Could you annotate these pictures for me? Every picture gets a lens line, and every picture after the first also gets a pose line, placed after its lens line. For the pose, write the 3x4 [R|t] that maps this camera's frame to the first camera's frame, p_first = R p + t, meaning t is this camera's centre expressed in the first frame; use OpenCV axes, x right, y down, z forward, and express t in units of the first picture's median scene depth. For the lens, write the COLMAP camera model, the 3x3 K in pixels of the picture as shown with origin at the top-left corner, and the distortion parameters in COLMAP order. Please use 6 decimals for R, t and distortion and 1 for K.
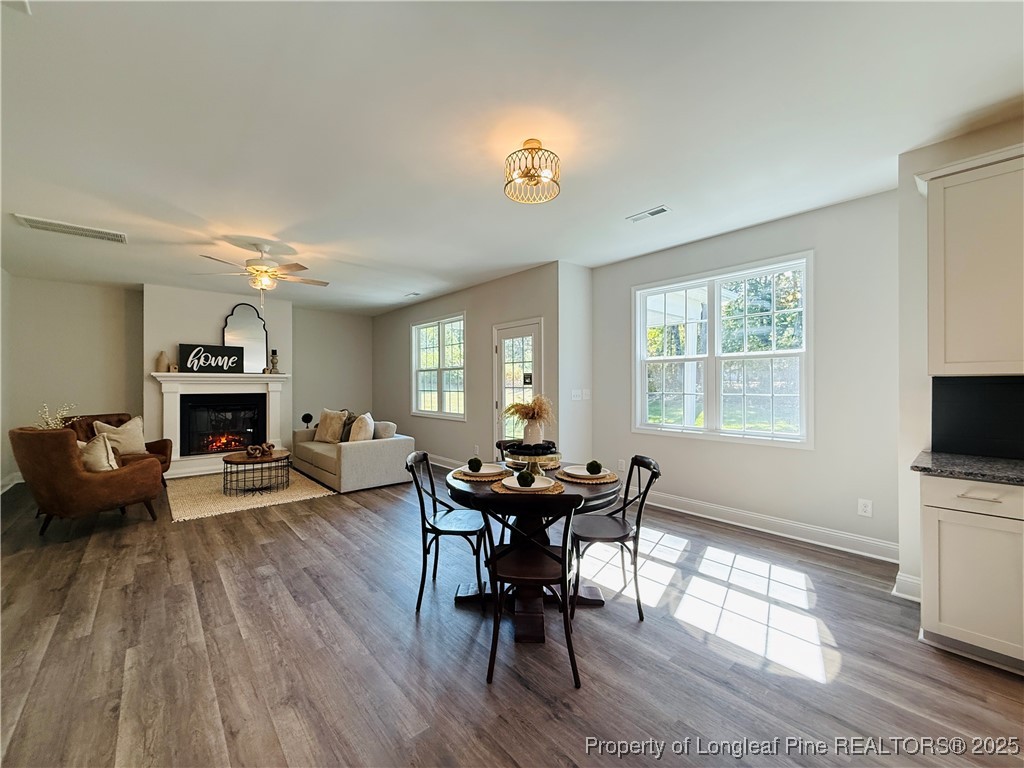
lens RADIAL K [[407.2, 0, 509.8], [0, 407.2, 383.6], [0, 0, 1]] dist [0.001116, -0.000031]
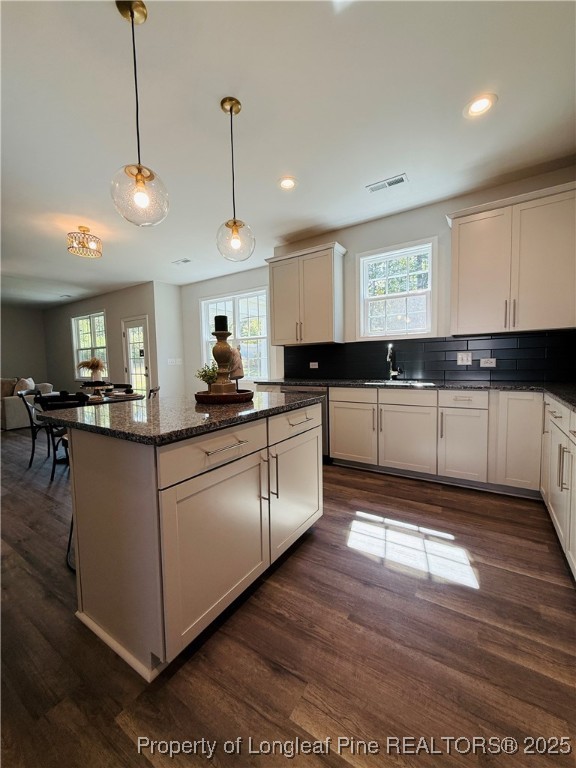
lens RADIAL K [[305.4, 0, 289.7], [0, 305.4, 381.5], [0, 0, 1]] dist [0.001116, -0.000031]
pose [[0.961886, -0.036211, 0.271043, 0.306979], [0.018905, 0.997628, 0.066191, 0.036497], [-0.272797, -0.058544, 0.960289, -0.380299]]
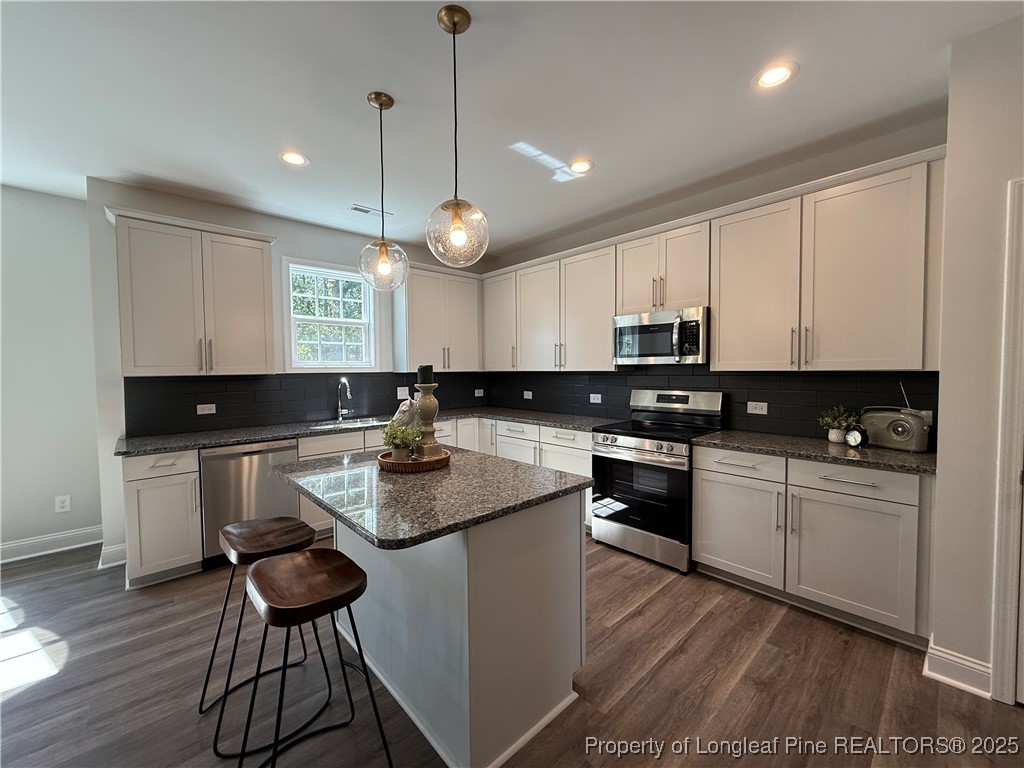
lens RADIAL K [[407.2, 0, 507.2], [0, 407.2, 384.4], [0, 0, 1]] dist [0.001116, -0.000031]
pose [[-0.016071, -0.037160, 0.999180, -0.105139], [0.007376, 0.999278, 0.037282, -0.016311], [-0.999844, 0.007969, -0.015786, -0.065703]]
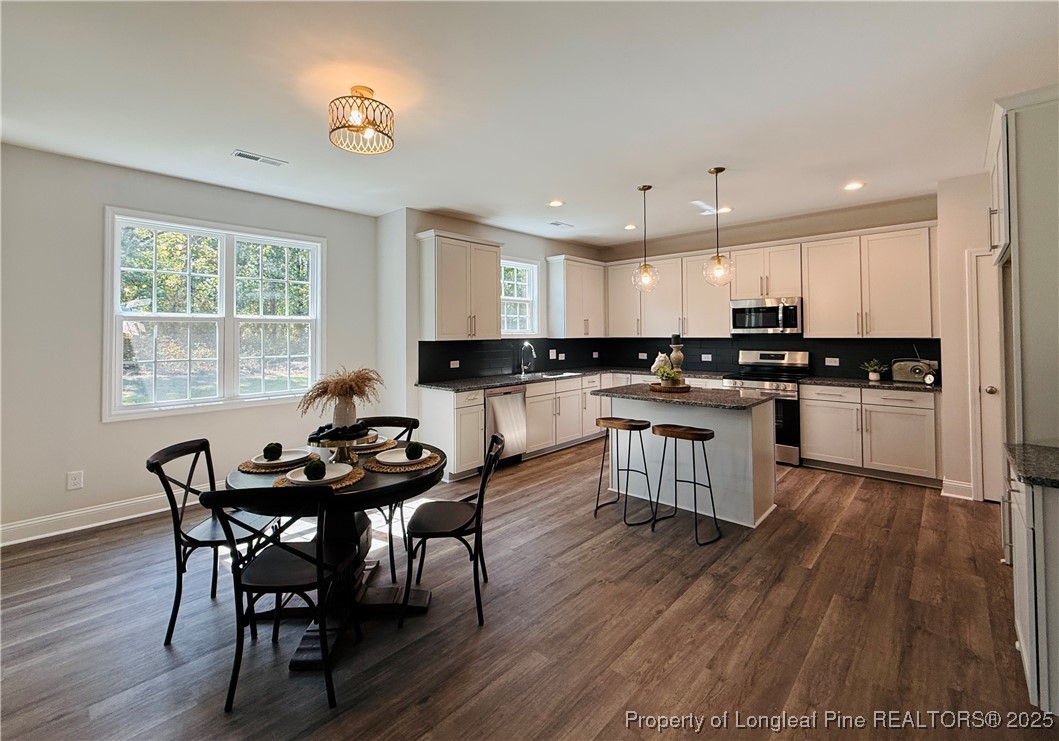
lens RADIAL K [[457.4, 0, 522.7], [0, 457.4, 325.1], [0, 0, 1]] dist [0.008508, -0.001660]
pose [[-0.097833, 0.021224, 0.994977, -0.518213], [0.004671, 0.999771, -0.020867, -0.022139], [-0.995192, 0.002606, -0.097909, 0.394753]]
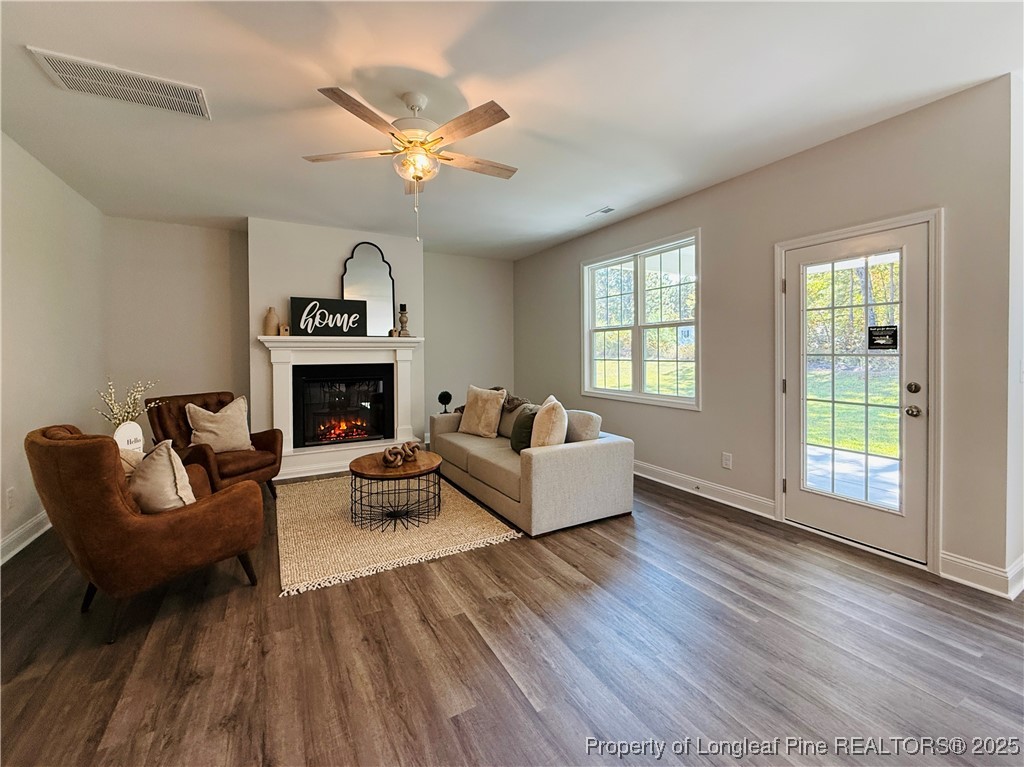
lens RADIAL K [[428.8, 0, 508.4], [0, 428.8, 357.1], [0, 0, 1]] dist [0.002583, -0.000764]
pose [[0.976039, -0.002204, -0.217586, -0.326729], [0.005494, 0.999880, 0.014513, 0.002822], [0.217528, -0.015360, 0.975933, 0.414444]]
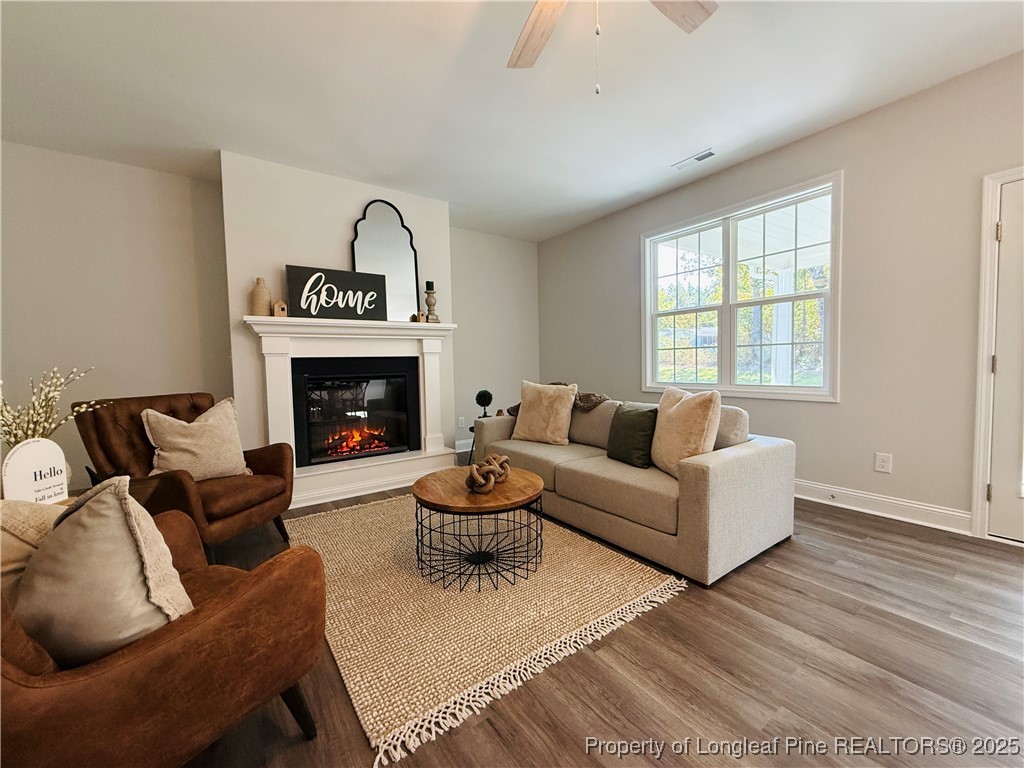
lens RADIAL K [[407.2, 0, 510.1], [0, 407.2, 383.1], [0, 0, 1]] dist [0.001116, -0.000031]
pose [[0.993692, -0.012714, -0.111419, -0.582338], [0.018848, 0.998354, 0.054176, 0.047050], [0.110547, -0.055934, 0.992296, 0.618703]]
